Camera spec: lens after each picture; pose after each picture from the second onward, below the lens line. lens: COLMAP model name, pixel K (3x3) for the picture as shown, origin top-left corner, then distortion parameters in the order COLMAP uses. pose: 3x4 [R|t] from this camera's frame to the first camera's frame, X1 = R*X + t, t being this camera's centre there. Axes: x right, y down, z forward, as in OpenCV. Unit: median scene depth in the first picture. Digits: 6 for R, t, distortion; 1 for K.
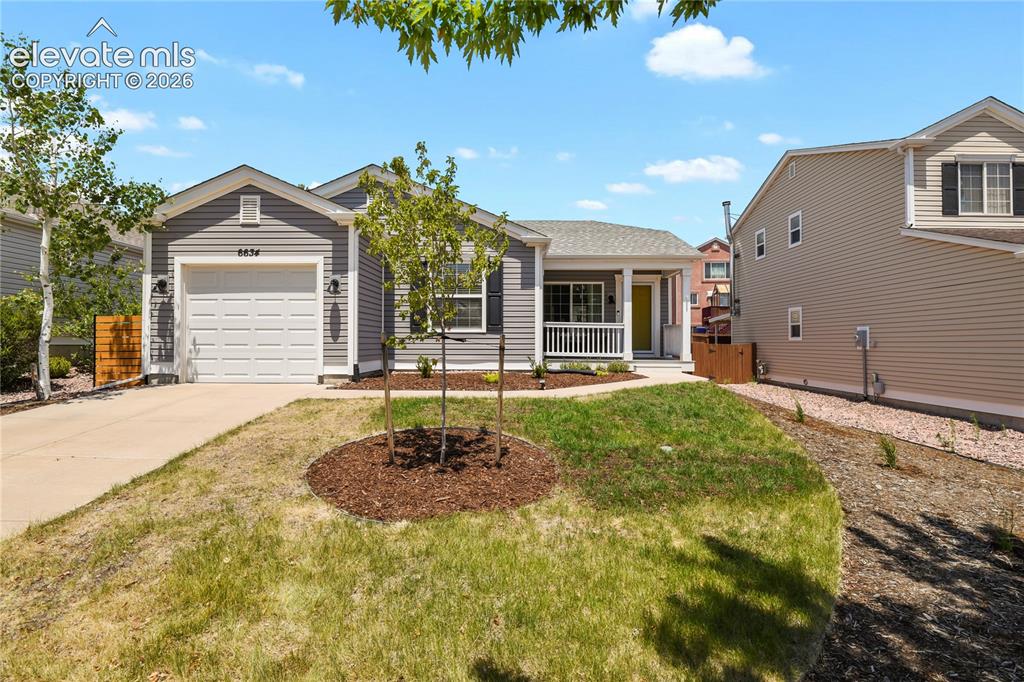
lens RADIAL K [[499.0, 0, 505.4], [0, 499.0, 338.4], [0, 0, 1]] dist [-0.014323, -0.002482]
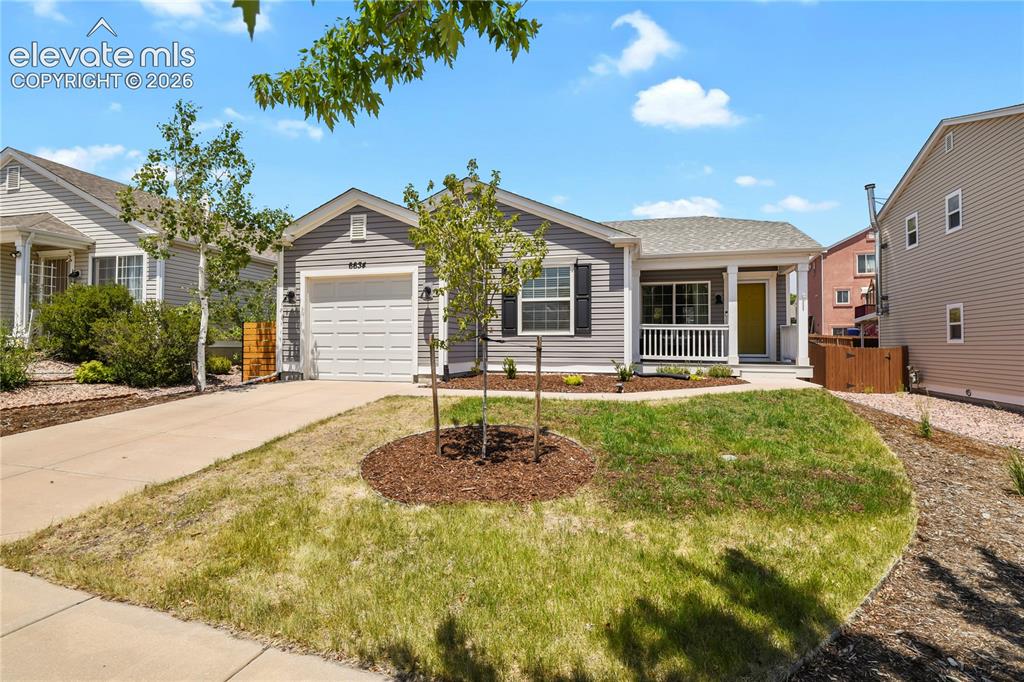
lens RADIAL K [[499.0, 0, 505.4], [0, 499.0, 338.4], [0, 0, 1]] dist [-0.014323, -0.002482]
pose [[0.967003, -0.003062, -0.254748, 0.098368], [0.001243, 0.999973, -0.007301, 0.002365], [0.254764, 0.006743, 0.966980, -0.008410]]
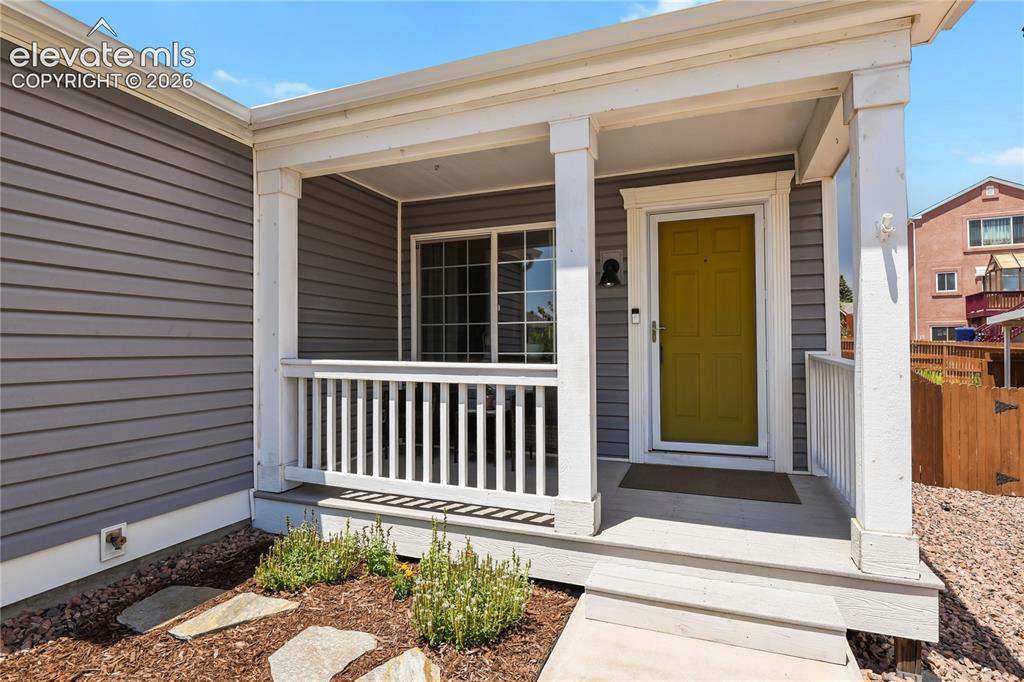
lens RADIAL K [[509.5, 0, 513.1], [0, 509.5, 337.5], [0, 0, 1]] dist [-0.017332, -0.000553]
pose [[0.937590, -0.013482, -0.347482, 0.414715], [0.012091, 0.999908, -0.006170, -0.058218], [0.347533, 0.001583, 0.937666, 1.076282]]
